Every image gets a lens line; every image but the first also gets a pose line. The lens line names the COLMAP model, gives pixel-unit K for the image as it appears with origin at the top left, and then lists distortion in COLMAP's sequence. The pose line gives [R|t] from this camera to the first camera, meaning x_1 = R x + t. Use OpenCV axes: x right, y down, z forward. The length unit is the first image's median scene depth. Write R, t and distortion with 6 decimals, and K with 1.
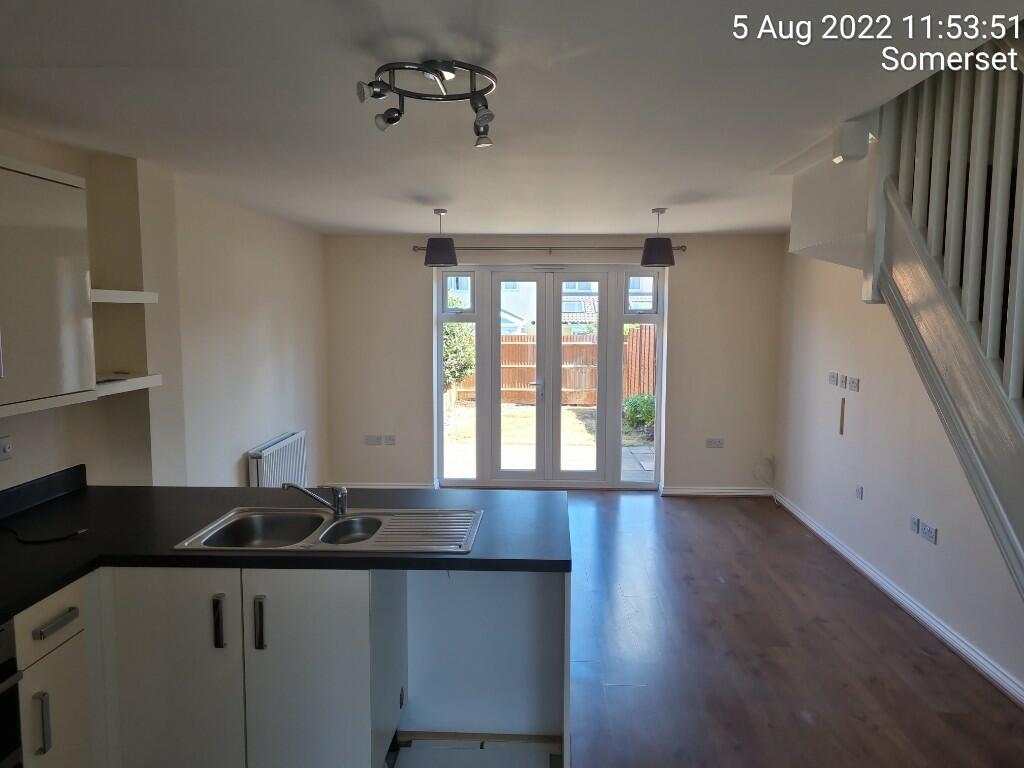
lens RADIAL K [[767.1, 0, 511.3], [0, 767.1, 384.4], [0, 0, 1]] dist [0.046009, -0.012715]
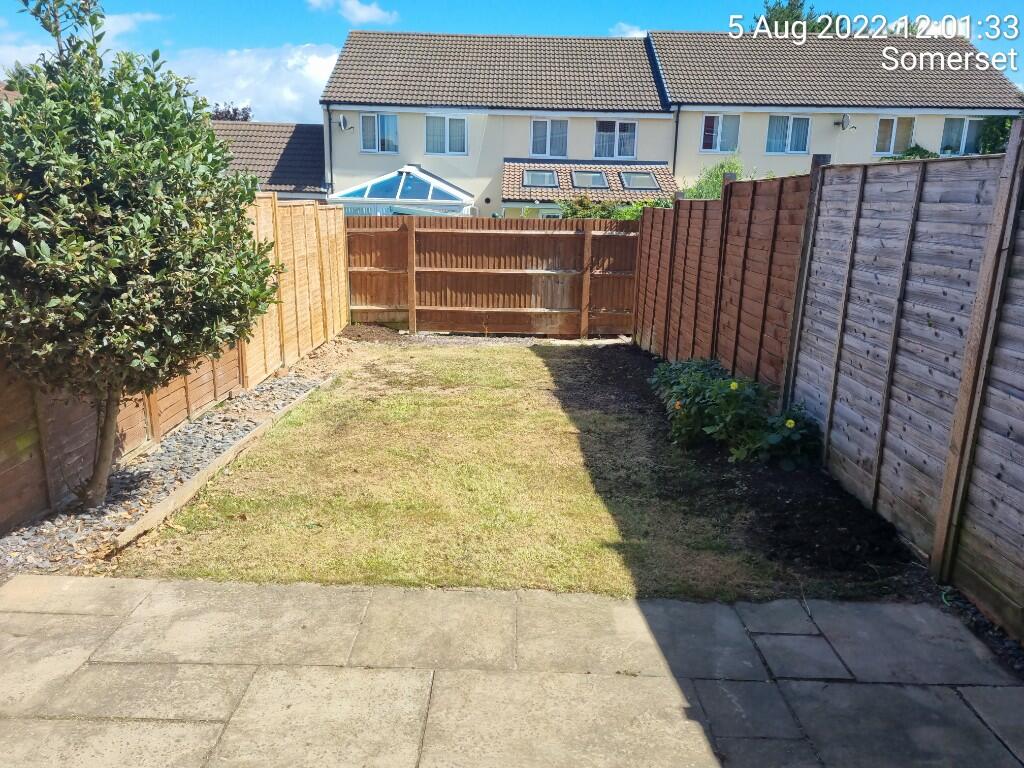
lens RADIAL K [[767.1, 0, 510.6], [0, 767.1, 377.3], [0, 0, 1]] dist [0.046009, -0.012715]
pose [[0.998868, 0.011041, 0.046278, 0.078699], [-0.017372, 0.990180, 0.138716, -0.068665], [-0.044292, -0.139363, 0.989250, 1.091891]]
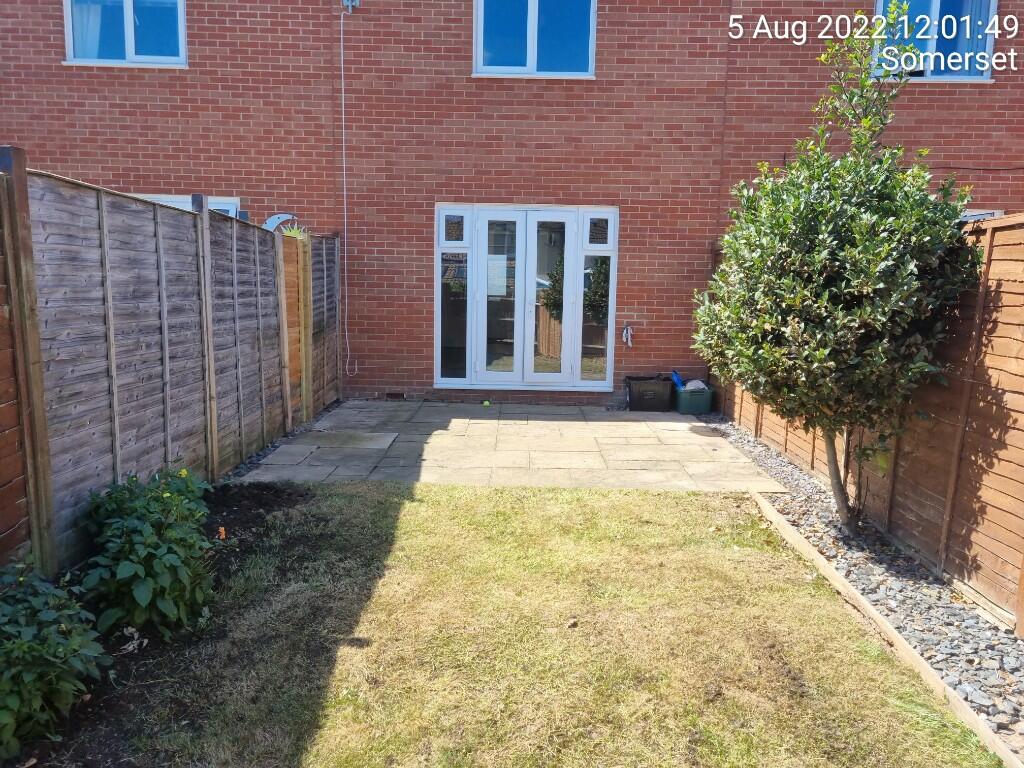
lens RADIAL K [[767.1, 0, 512.9], [0, 767.1, 387.0], [0, 0, 1]] dist [0.046009, -0.012715]
pose [[-0.999401, -0.021173, -0.027358, 0.106756], [-0.026881, 0.973087, 0.228863, -0.161310], [0.021776, 0.229461, -0.973074, 2.407479]]
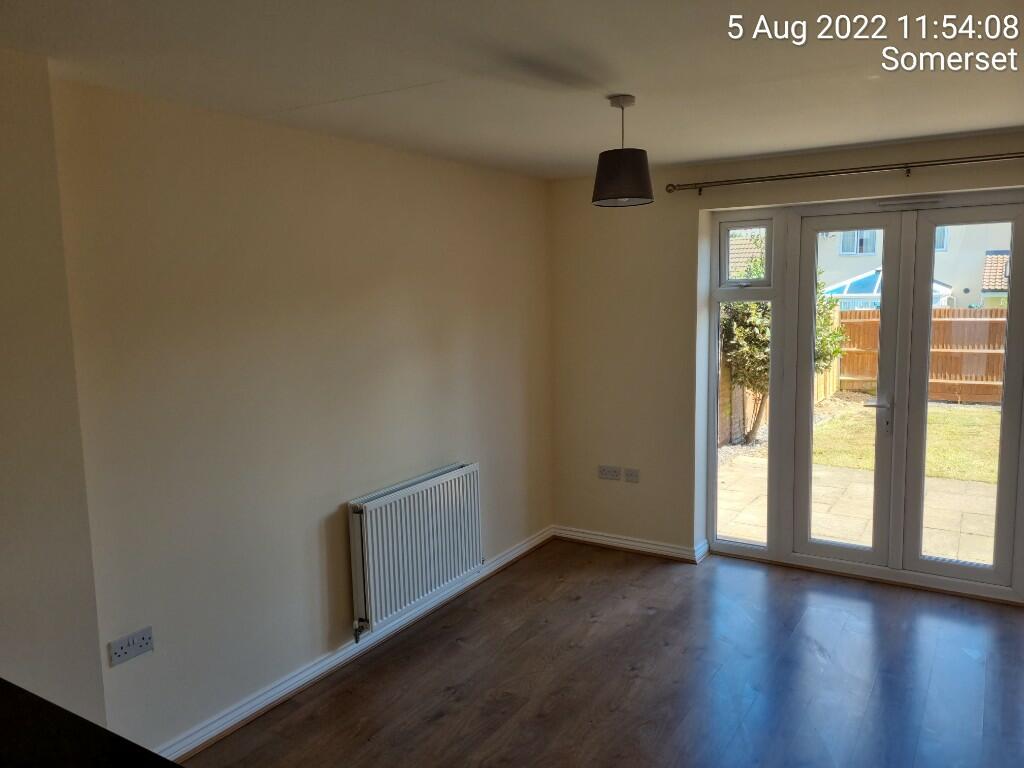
lens RADIAL K [[767.1, 0, 511.2], [0, 767.1, 384.0], [0, 0, 1]] dist [0.046009, -0.012715]
pose [[0.870108, 0.042227, -0.491048, 0.079977], [-0.024488, 0.998796, 0.042499, -0.034870], [0.492252, -0.024954, 0.870095, 0.349193]]
